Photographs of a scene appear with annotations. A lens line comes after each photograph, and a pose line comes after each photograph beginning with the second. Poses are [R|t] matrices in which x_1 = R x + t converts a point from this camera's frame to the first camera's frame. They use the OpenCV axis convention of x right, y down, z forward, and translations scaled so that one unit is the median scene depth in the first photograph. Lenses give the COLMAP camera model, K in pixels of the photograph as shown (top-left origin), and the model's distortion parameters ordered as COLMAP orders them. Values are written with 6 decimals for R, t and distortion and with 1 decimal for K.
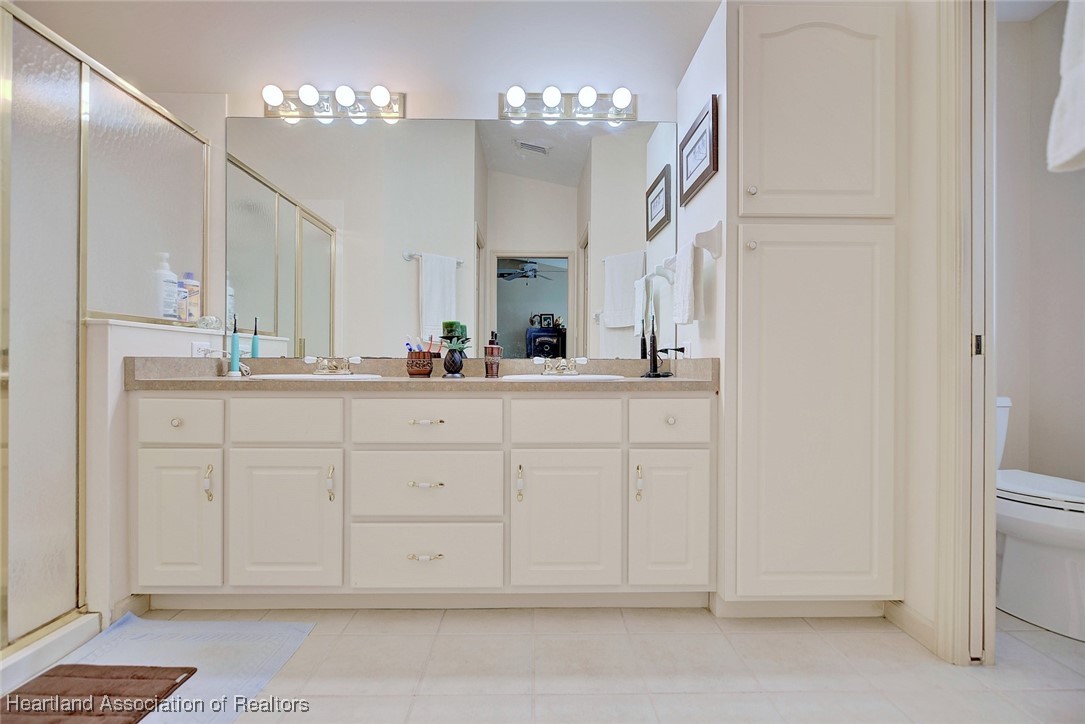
lens RADIAL K [[515.2, 0, 544.3], [0, 515.2, 360.8], [0, 0, 1]] dist [-0.001465, 0.000039]
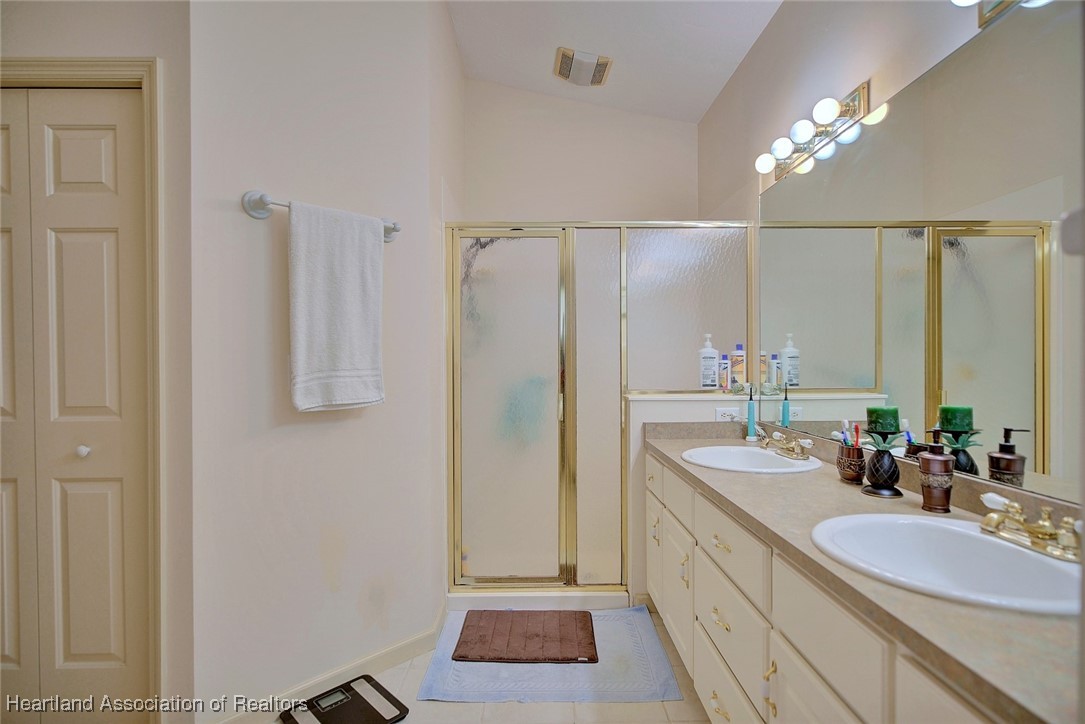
lens RADIAL K [[515.2, 0, 544.4], [0, 515.2, 366.3], [0, 0, 1]] dist [-0.001465, 0.000039]
pose [[0.012725, 0.000796, -0.999919, 0.485945], [0.005898, 0.999982, 0.000871, -0.134708], [0.999902, -0.005908, 0.012721, 0.587907]]
